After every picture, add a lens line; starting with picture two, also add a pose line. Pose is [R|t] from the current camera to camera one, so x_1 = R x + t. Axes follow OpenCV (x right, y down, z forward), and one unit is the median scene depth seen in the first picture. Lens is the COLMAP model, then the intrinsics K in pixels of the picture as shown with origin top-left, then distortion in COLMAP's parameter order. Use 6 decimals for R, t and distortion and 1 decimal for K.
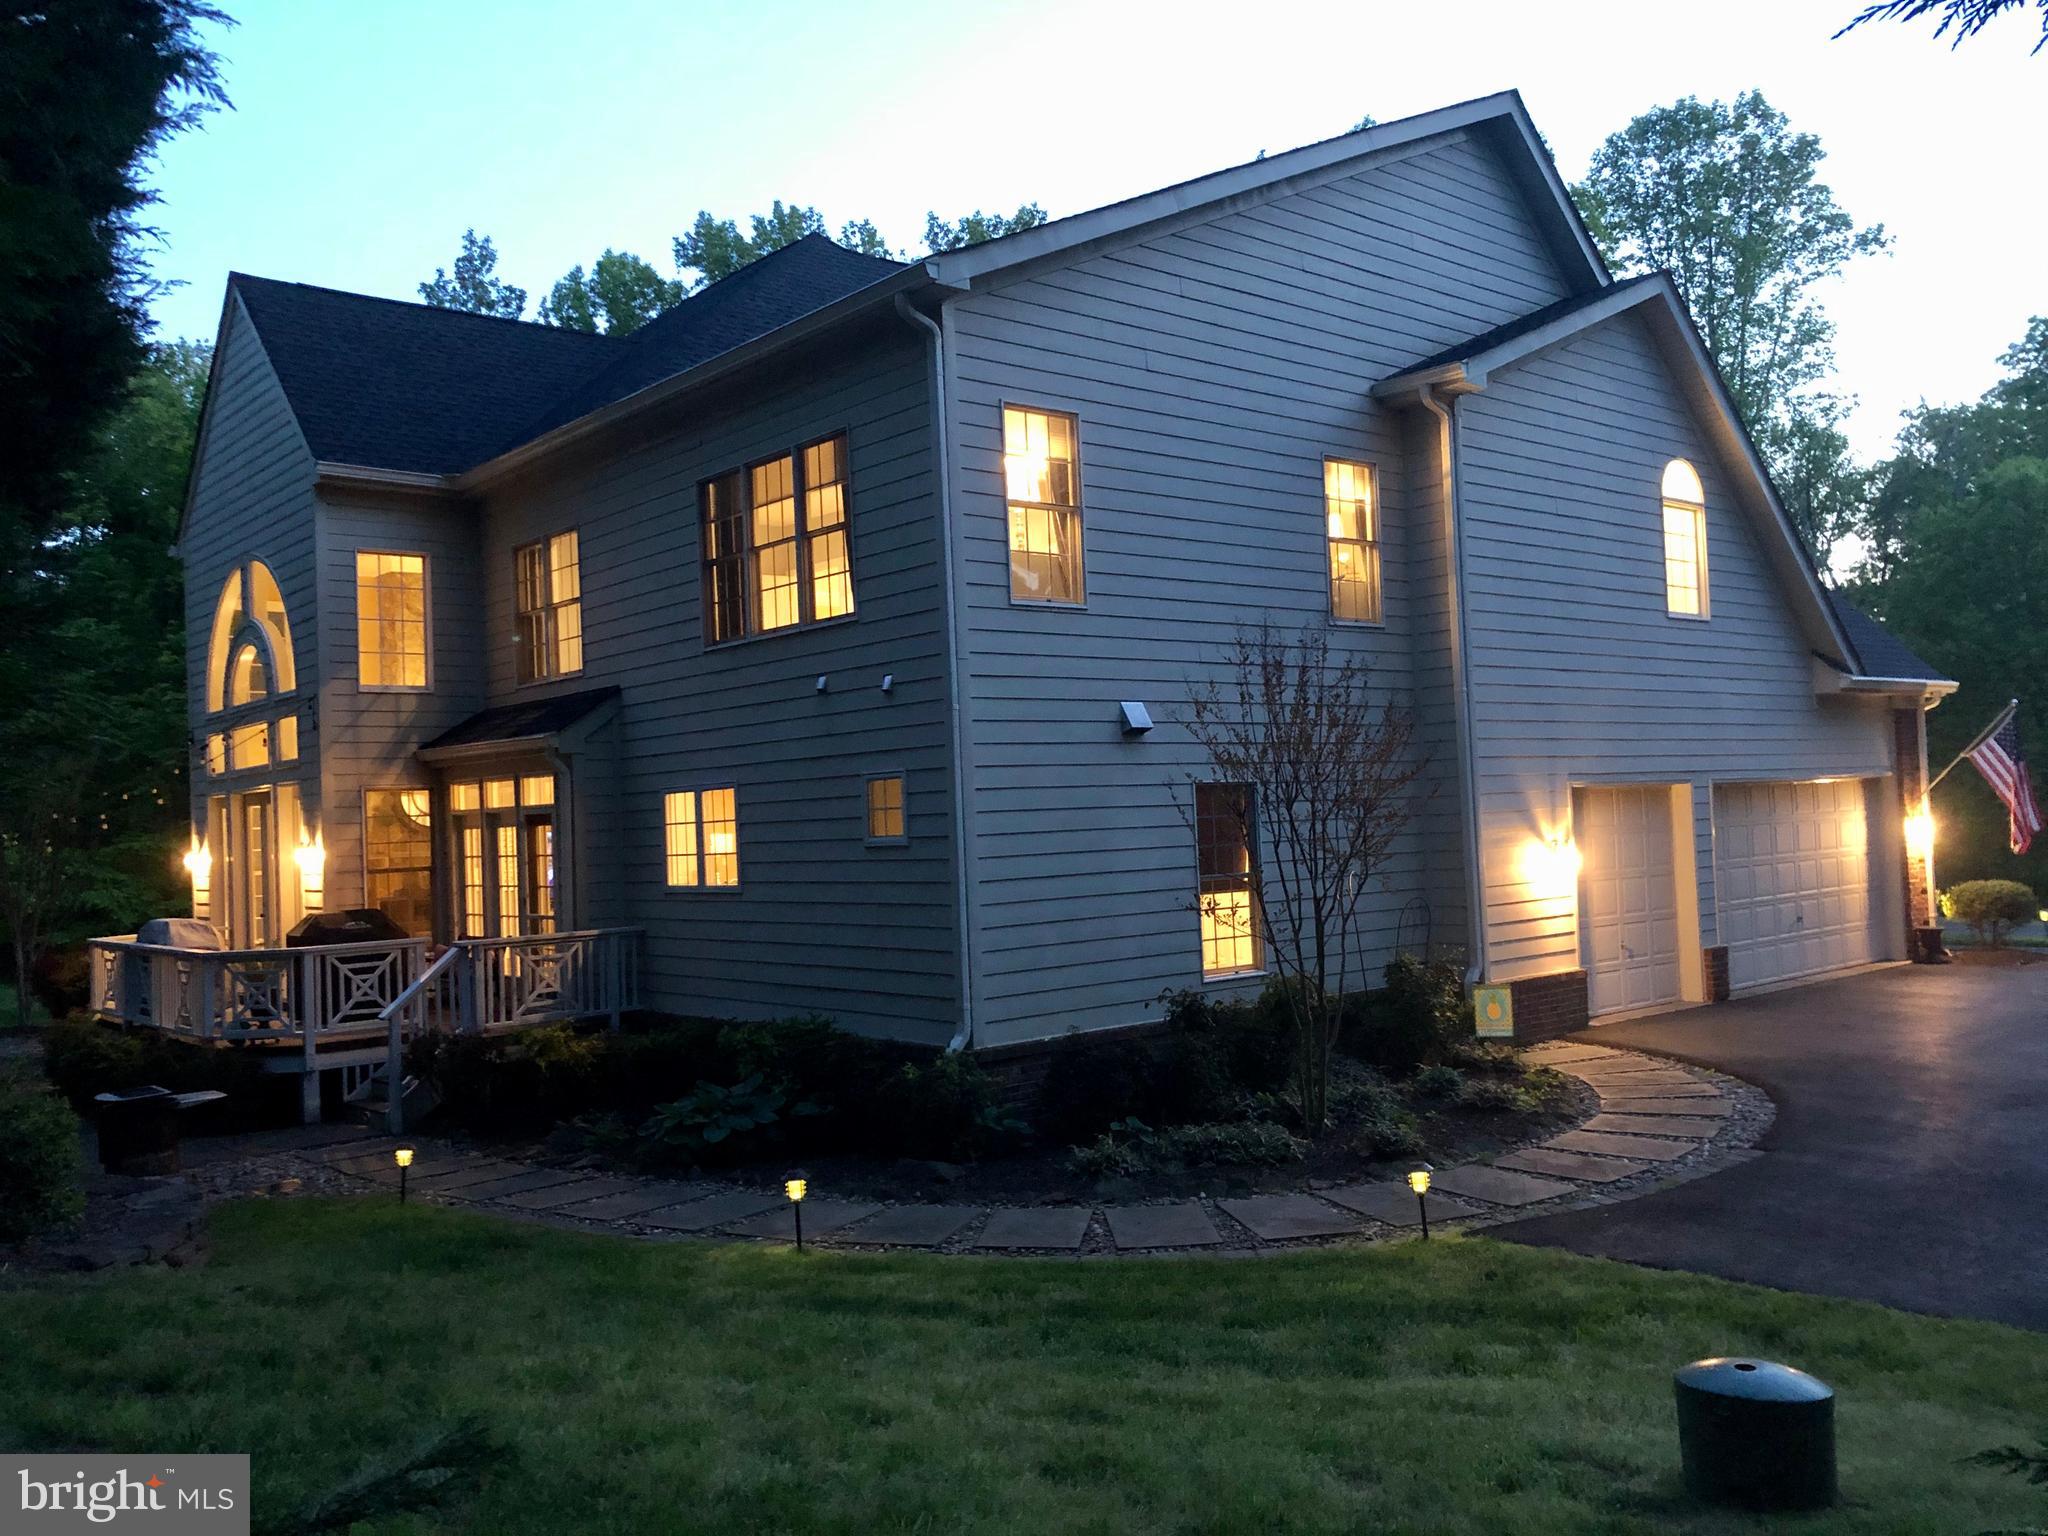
lens RADIAL K [[1520.3, 0, 1022.5], [0, 1520.3, 761.2], [0, 0, 1]] dist [0.096969, -0.001325]
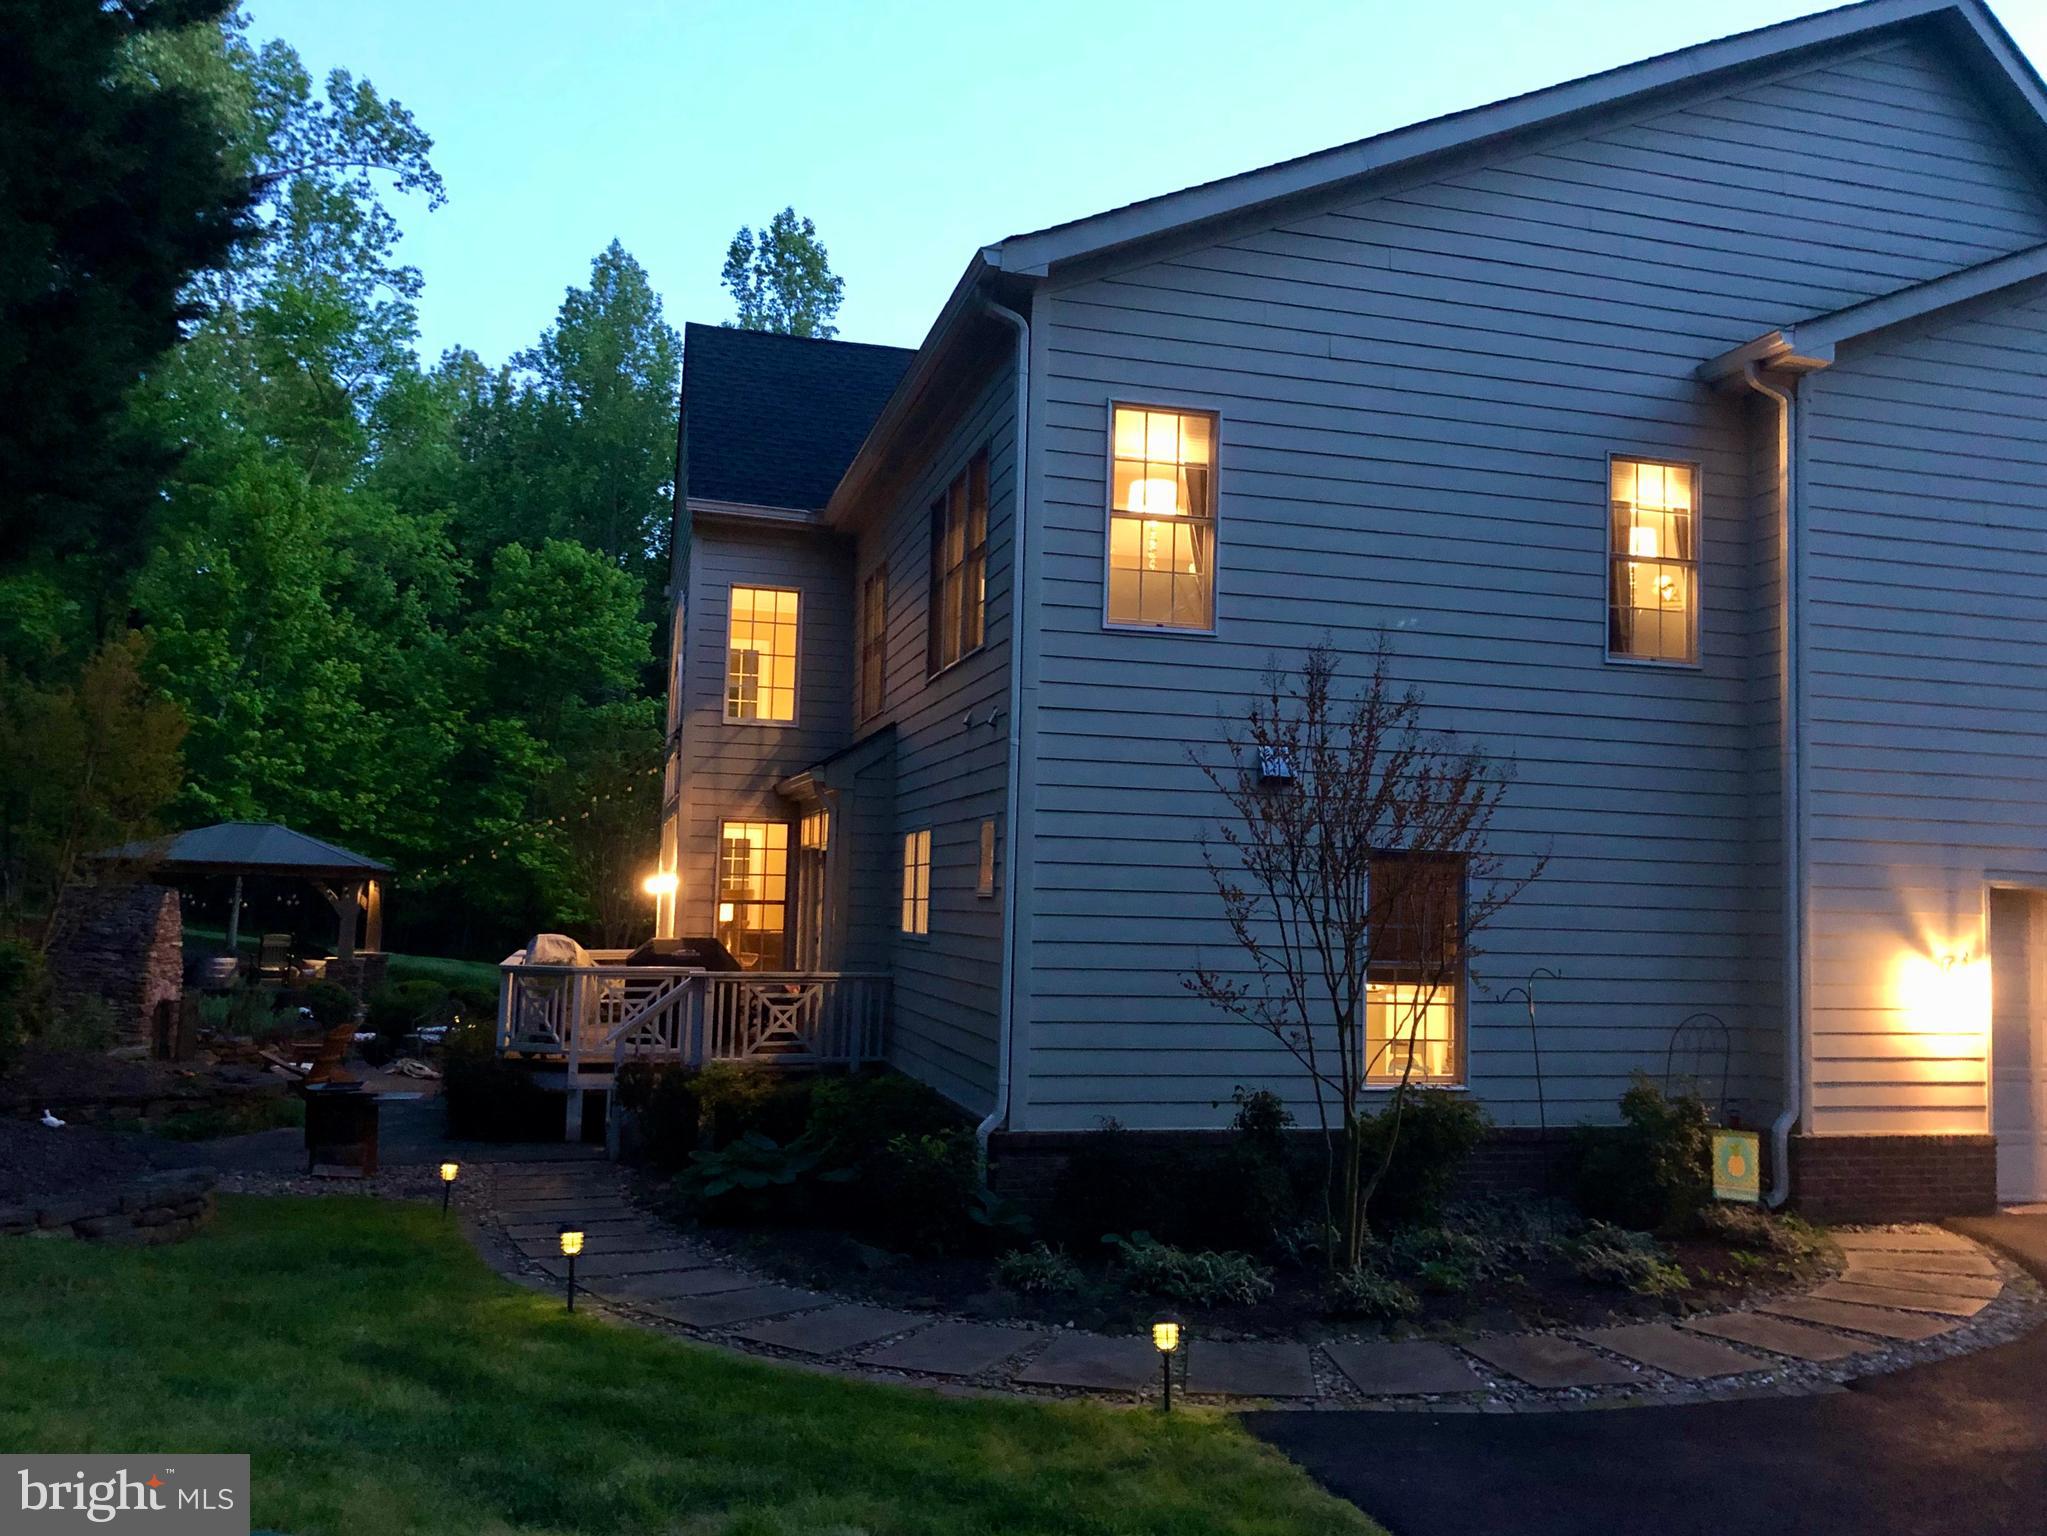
lens RADIAL K [[1668.8, 0, 1023.5], [0, 1668.8, 768.0], [0, 0, 1]] dist [0.054320, -0.000311]
pose [[0.933924, 0.036823, -0.355571, 0.223880], [-0.048634, 0.998520, -0.024333, 0.001920], [0.354149, 0.040018, 0.934332, 0.067902]]
